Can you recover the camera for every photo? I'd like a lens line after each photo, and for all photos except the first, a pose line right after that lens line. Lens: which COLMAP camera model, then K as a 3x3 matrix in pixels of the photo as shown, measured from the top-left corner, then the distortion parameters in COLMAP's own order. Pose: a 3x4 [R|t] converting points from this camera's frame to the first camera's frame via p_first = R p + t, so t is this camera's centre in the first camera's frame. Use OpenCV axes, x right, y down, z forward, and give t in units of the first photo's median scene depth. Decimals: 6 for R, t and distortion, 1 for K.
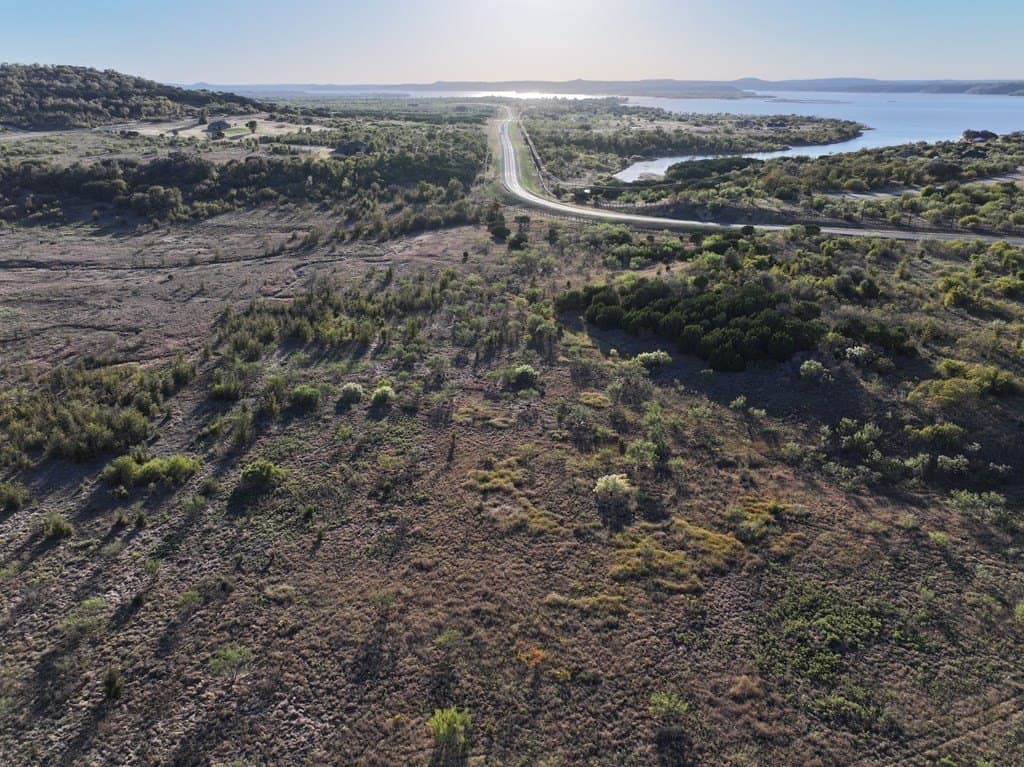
lens RADIAL K [[717.1, 0, 514.1], [0, 717.1, 380.6], [0, 0, 1]] dist [-0.004055, 0.018923]
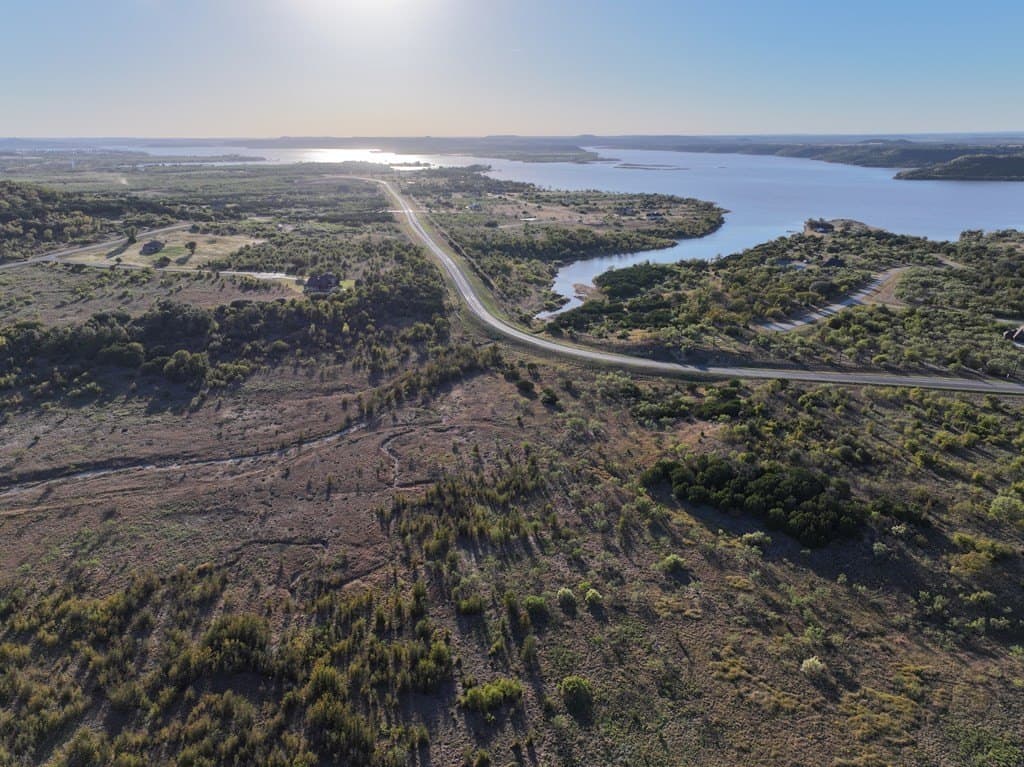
lens RADIAL K [[717.1, 0, 513.8], [0, 717.1, 381.2], [0, 0, 1]] dist [-0.004055, 0.018923]
pose [[0.978954, -0.068486, 0.192246, -0.427246], [0.080238, 0.995311, -0.054016, -0.246630], [-0.187646, 0.068305, 0.979859, -0.249780]]
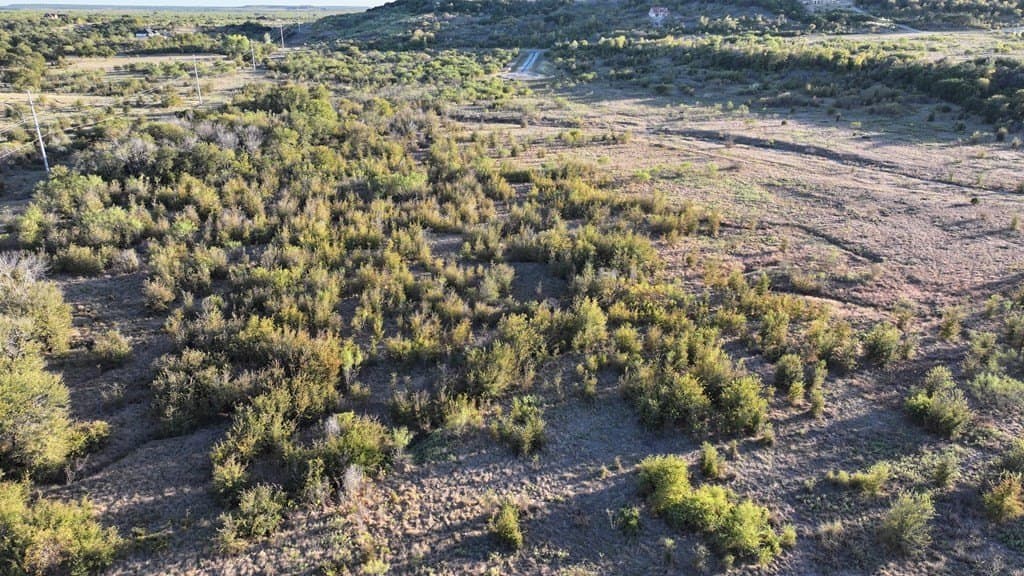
lens RADIAL K [[715.6, 0, 514.5], [0, 715.6, 286.8], [0, 0, 1]] dist [-0.004028, 0.019527]
pose [[0.468034, 0.319184, -0.824055, -0.109539], [-0.333058, 0.927443, 0.170065, -0.046101], [0.818546, 0.194862, 0.540381, 0.345256]]
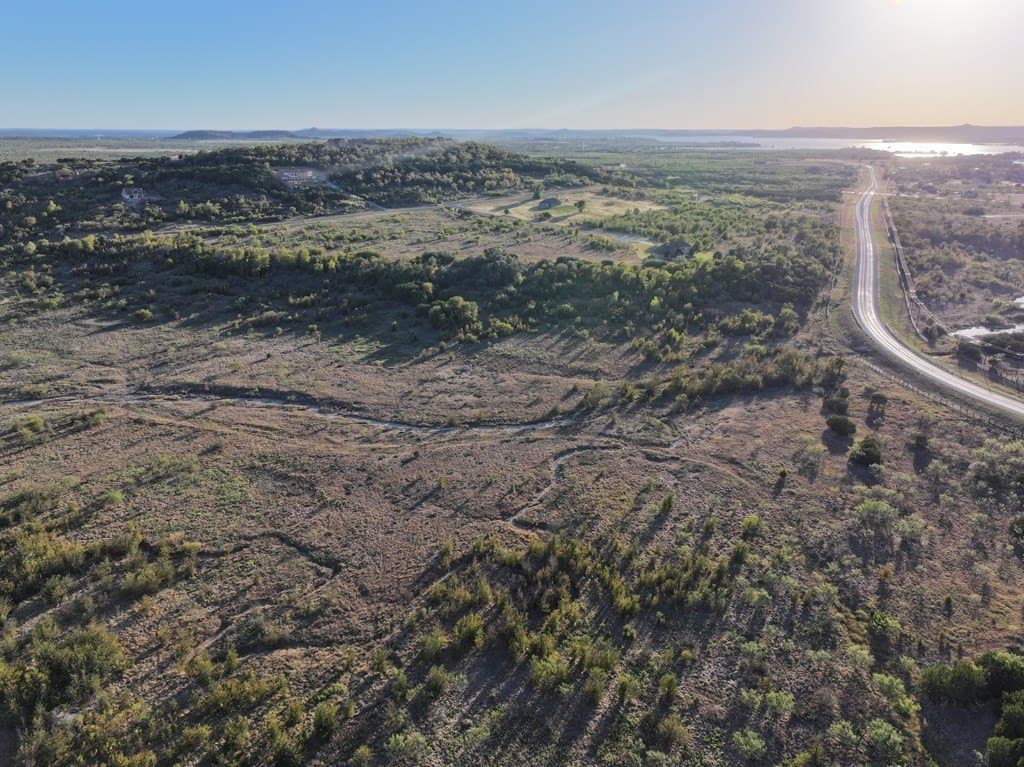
lens RADIAL K [[717.1, 0, 514.0], [0, 717.1, 378.7], [0, 0, 1]] dist [-0.004055, 0.018923]
pose [[0.900465, 0.143032, -0.410737, -0.040800], [-0.165759, 0.985962, -0.020052, -0.299816], [0.402104, 0.086139, 0.911533, 0.323230]]
